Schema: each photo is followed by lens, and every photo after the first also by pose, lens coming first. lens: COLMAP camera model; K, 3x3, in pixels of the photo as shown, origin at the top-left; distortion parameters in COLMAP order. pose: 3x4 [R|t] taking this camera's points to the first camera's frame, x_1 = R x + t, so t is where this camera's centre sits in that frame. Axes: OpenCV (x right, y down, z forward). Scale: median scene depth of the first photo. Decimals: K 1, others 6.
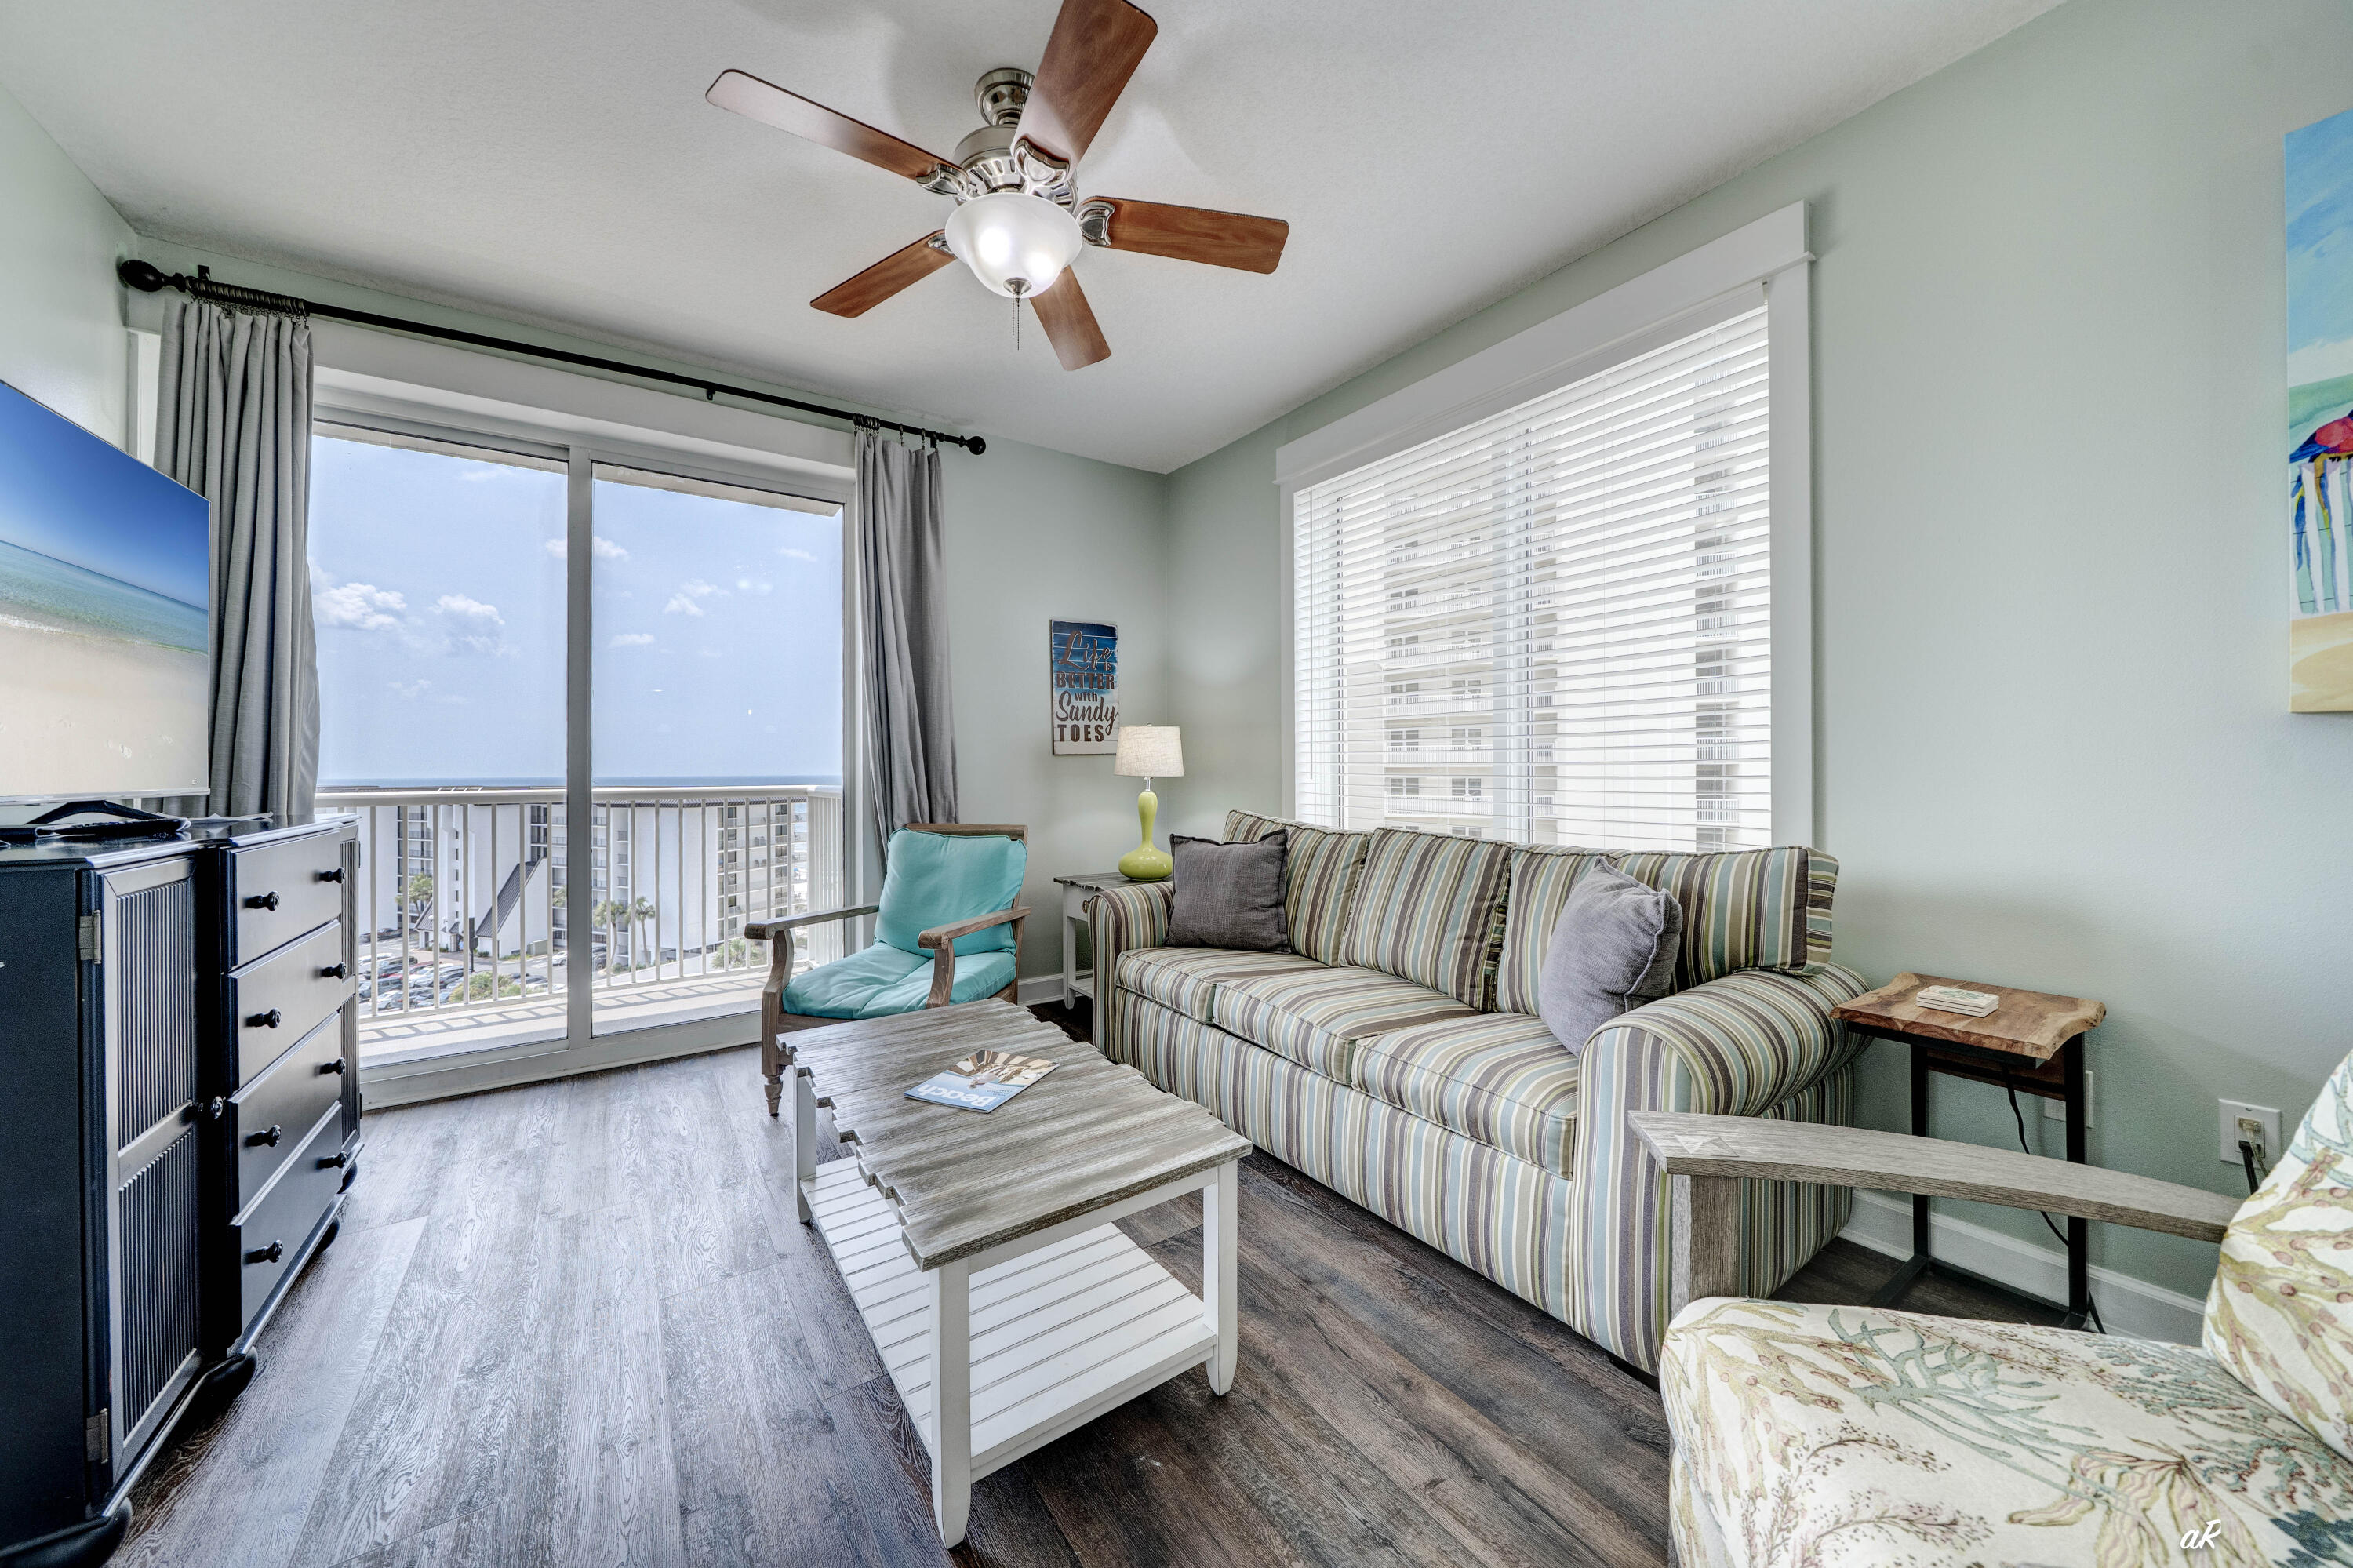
lens RADIAL K [[812.4, 0, 1175.2], [0, 812.4, 770.1], [0, 0, 1]] dist [-0.000603, -0.000030]
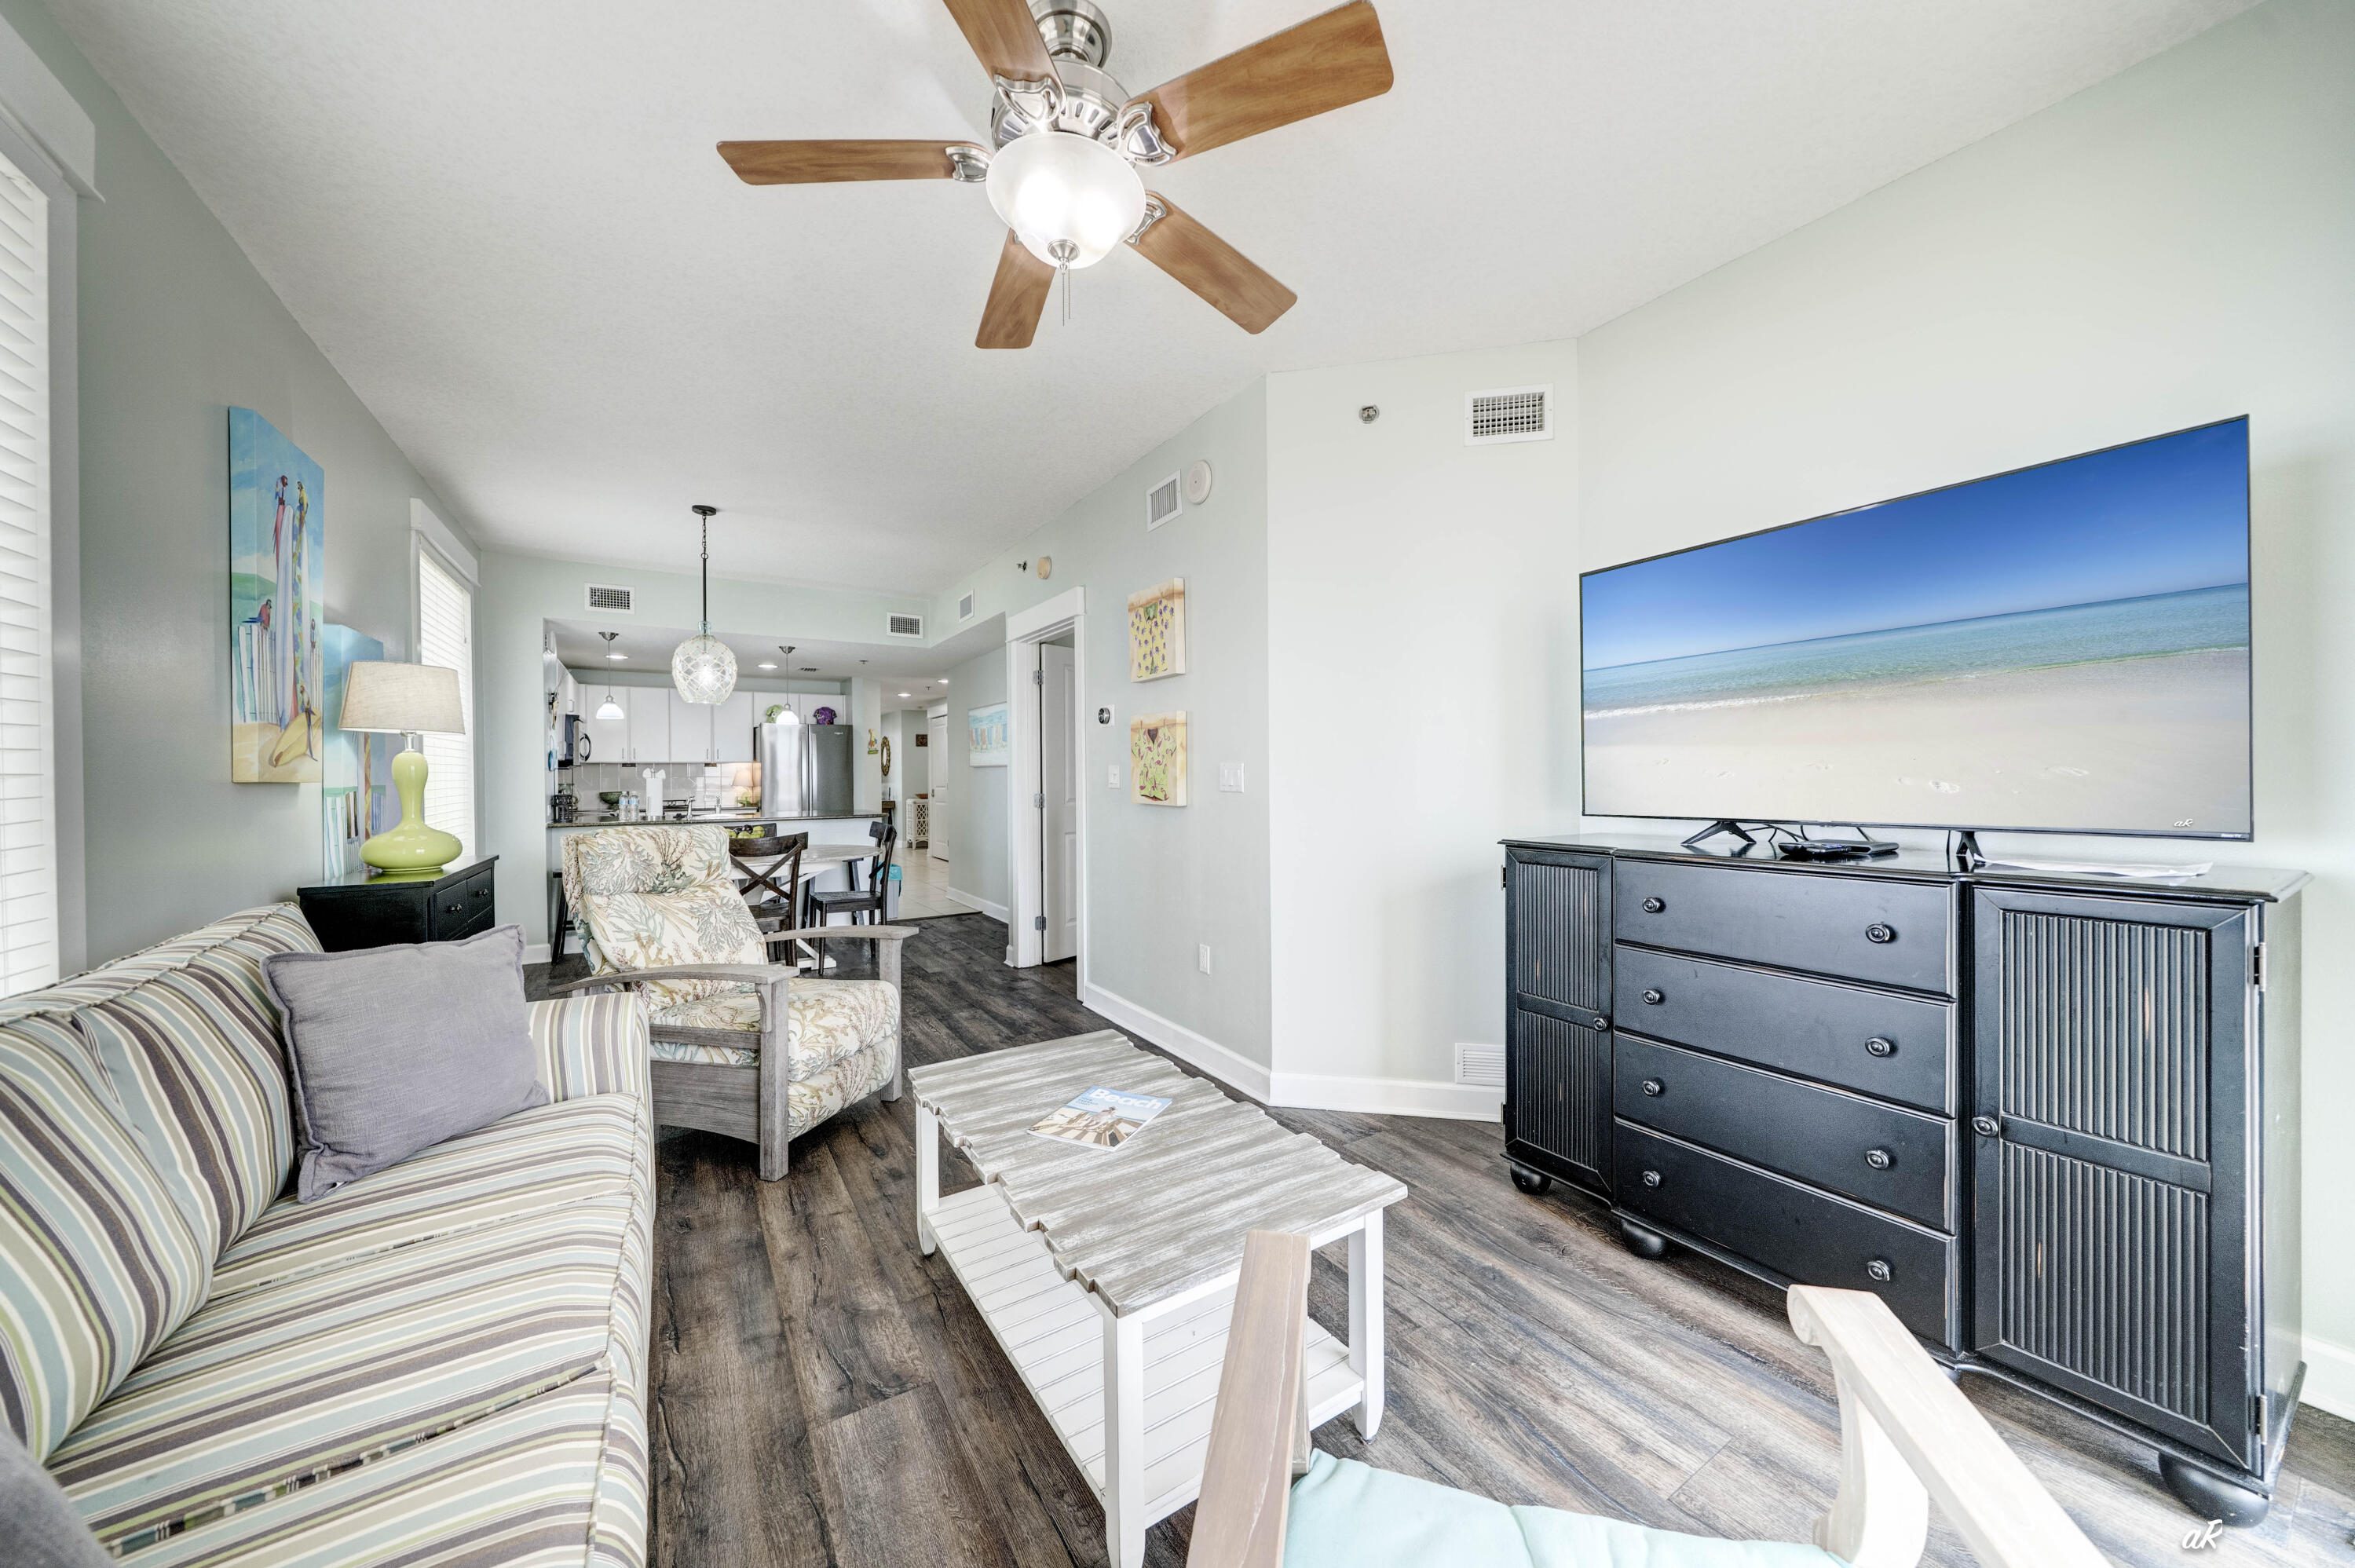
lens RADIAL K [[836.1, 0, 1167.8], [0, 836.1, 772.6], [0, 0, 1]] dist [-0.005683, -0.000224]
pose [[-0.998215, 0.014315, 0.057982, -0.215304], [0.014664, 0.999877, 0.005601, -0.031700], [-0.057895, 0.006441, -0.998302, 1.149061]]
